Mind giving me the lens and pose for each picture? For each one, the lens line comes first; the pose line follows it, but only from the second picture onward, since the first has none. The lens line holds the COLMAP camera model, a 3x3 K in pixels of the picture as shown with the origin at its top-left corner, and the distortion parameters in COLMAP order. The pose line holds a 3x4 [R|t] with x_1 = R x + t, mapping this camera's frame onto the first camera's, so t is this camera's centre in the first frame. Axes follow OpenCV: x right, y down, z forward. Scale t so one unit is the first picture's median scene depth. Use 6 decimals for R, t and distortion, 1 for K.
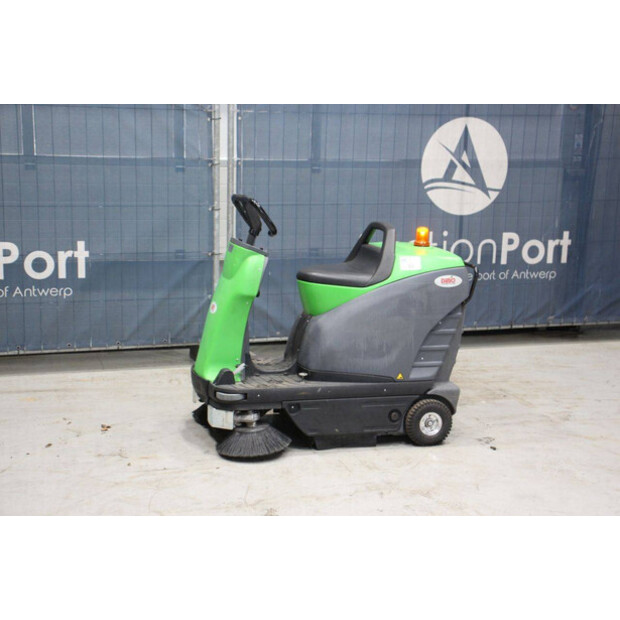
lens RADIAL K [[1079.9, 0, 308.4], [0, 1079.9, 307.0], [0, 0, 1]] dist [0.211398, 0.000000]
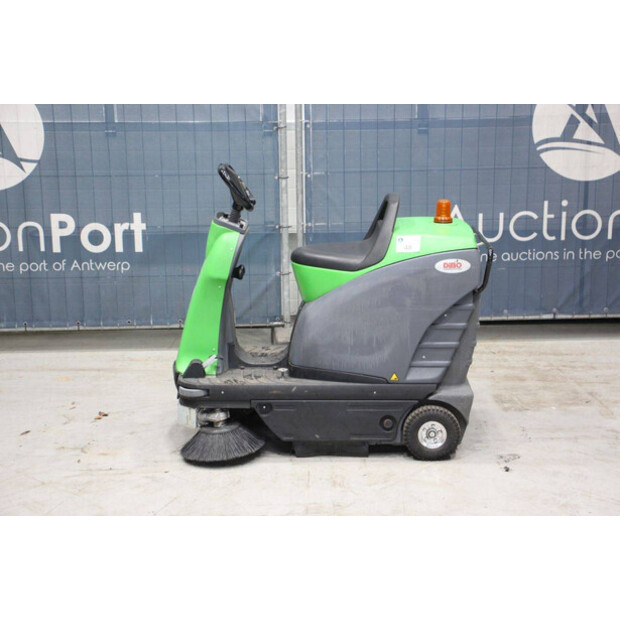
lens RADIAL K [[1079.9, 0, 311.5], [0, 1079.9, 315.1], [0, 0, 1]] dist [0.211398, 0.000000]
pose [[0.956380, 0.031063, -0.290470, 0.253200], [-0.018928, 0.998830, 0.044495, -0.019773], [0.291512, -0.037056, 0.955849, 0.165466]]
